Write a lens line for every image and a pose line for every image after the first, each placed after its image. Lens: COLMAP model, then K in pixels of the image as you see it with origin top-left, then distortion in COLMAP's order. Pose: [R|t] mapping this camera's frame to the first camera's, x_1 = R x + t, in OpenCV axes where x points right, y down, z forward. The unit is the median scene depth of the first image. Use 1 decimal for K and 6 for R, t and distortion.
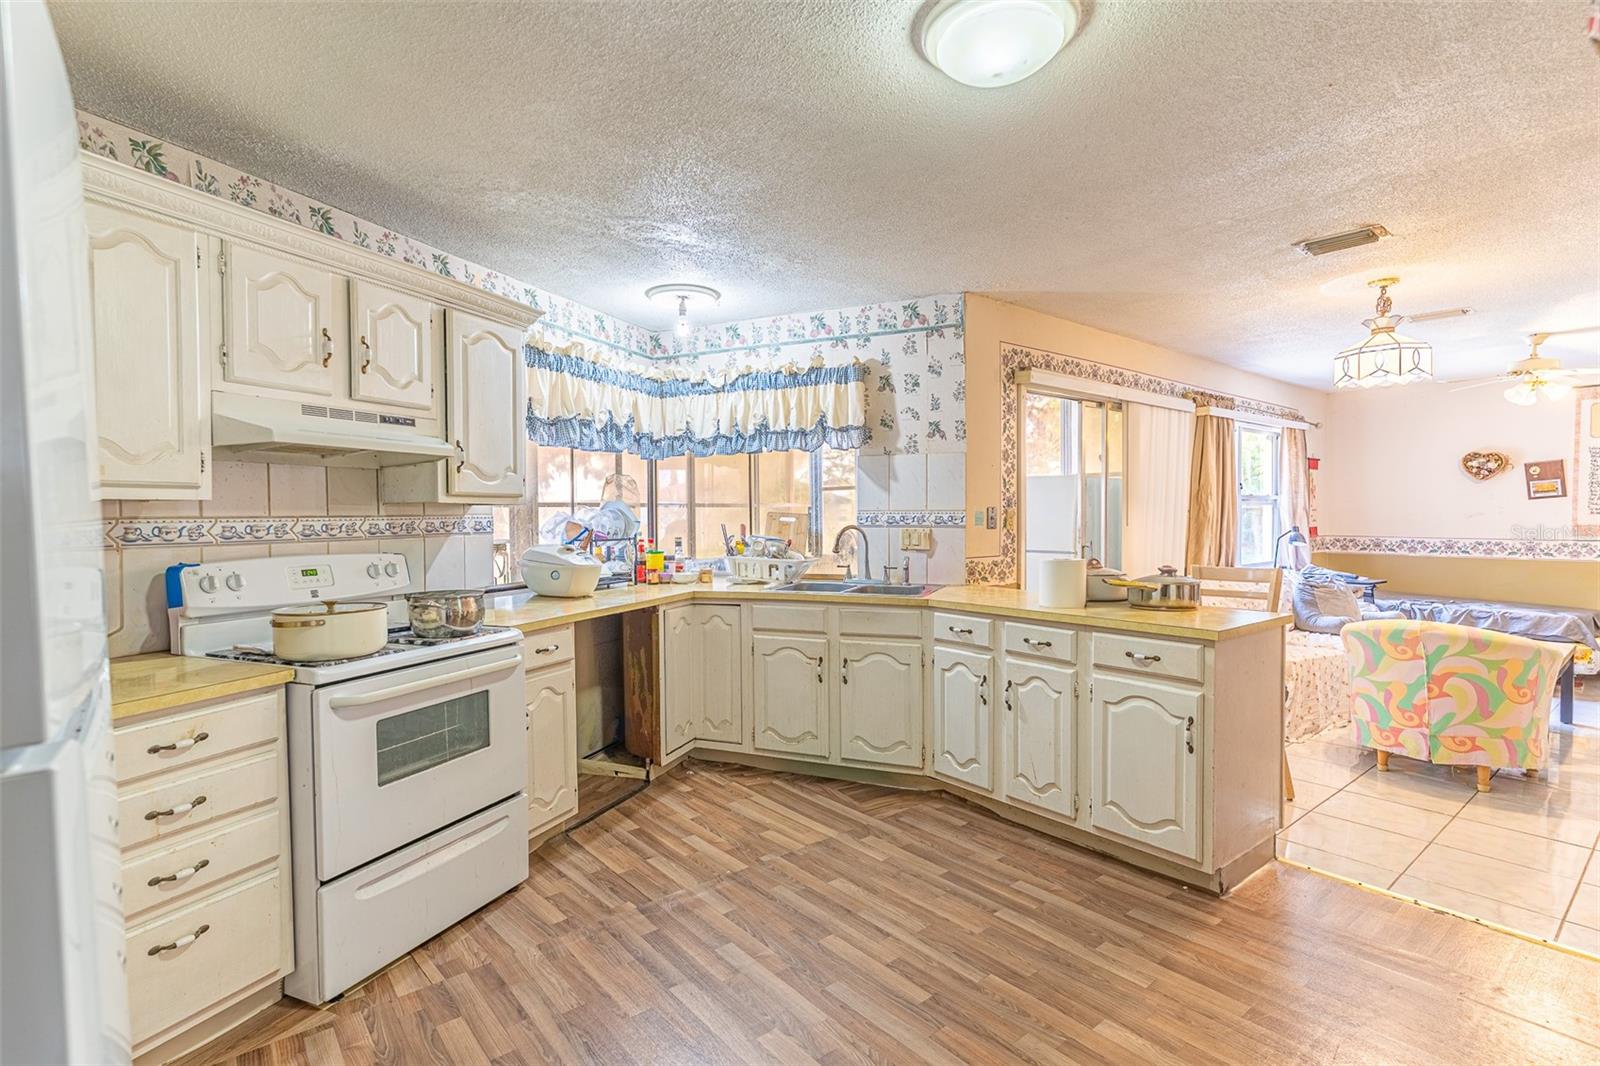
lens RADIAL K [[762.7, 0, 800.0], [0, 762.7, 533.0], [0, 0, 1]] dist [0.003948, 0.001160]
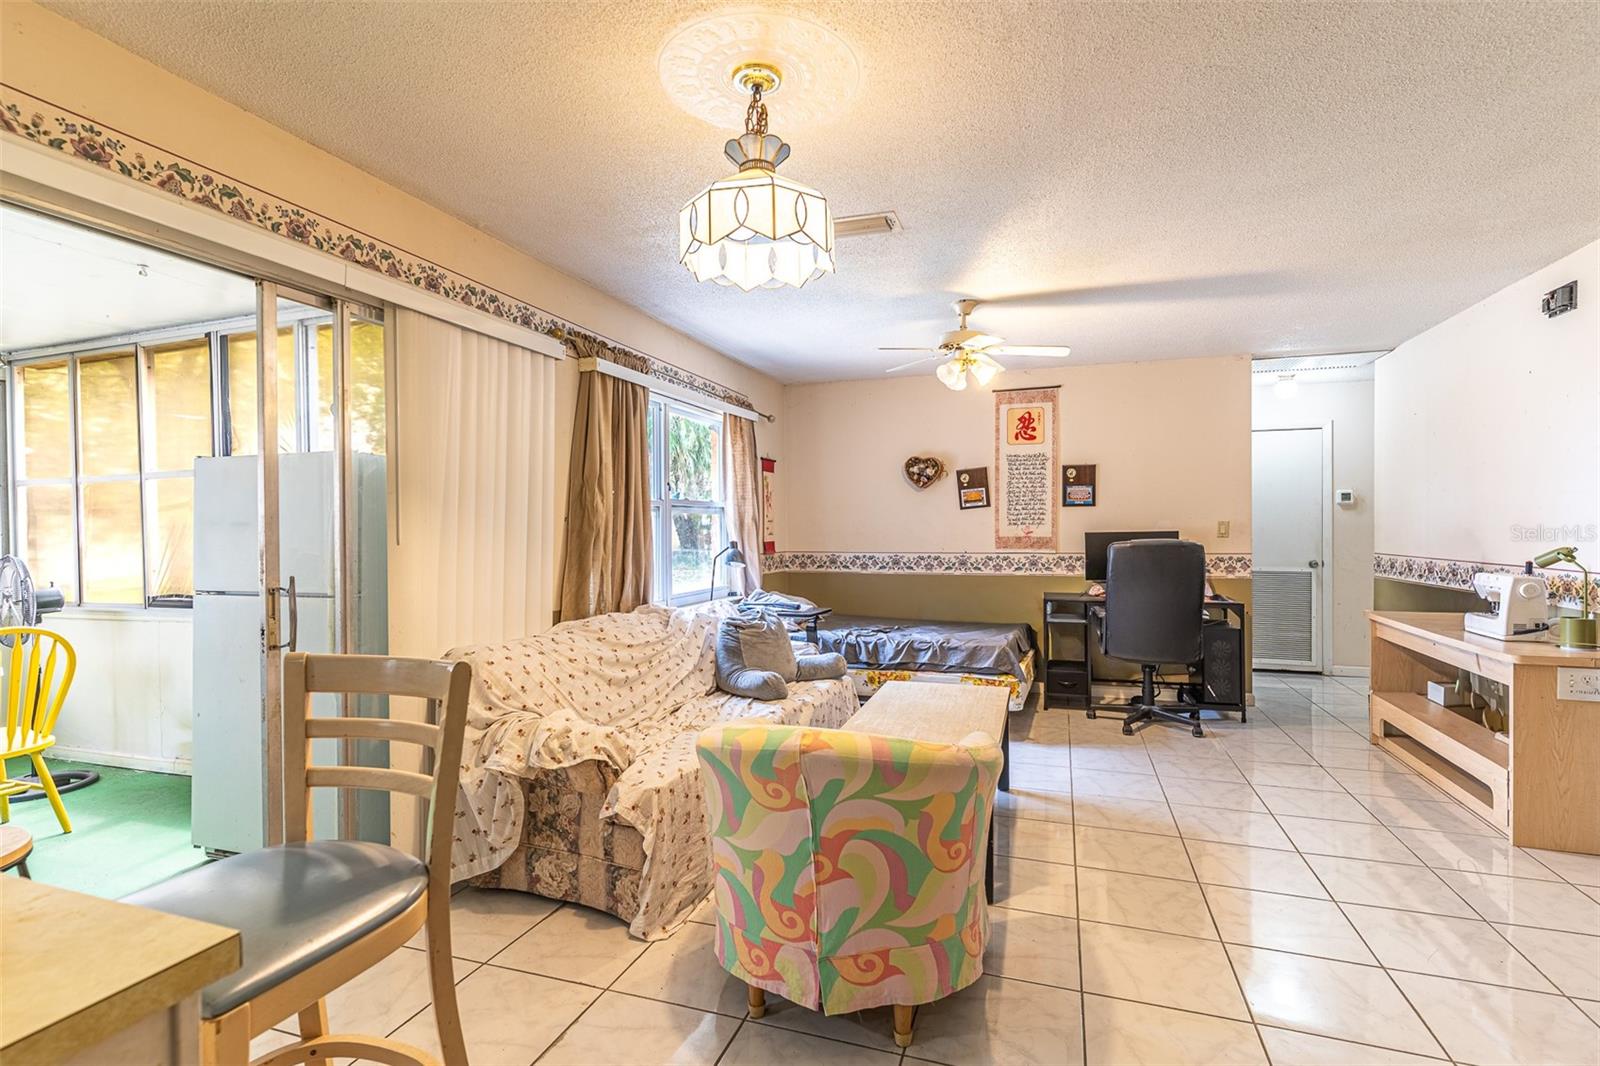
lens RADIAL K [[777.2, 0, 800.0], [0, 777.2, 533.0], [0, 0, 1]] dist [0.002565, 0.000447]
pose [[0.849997, -0.001875, 0.526784, 0.523350], [0.013096, 0.999760, -0.017573, -0.003804], [-0.526624, 0.021835, 0.849818, 0.546805]]
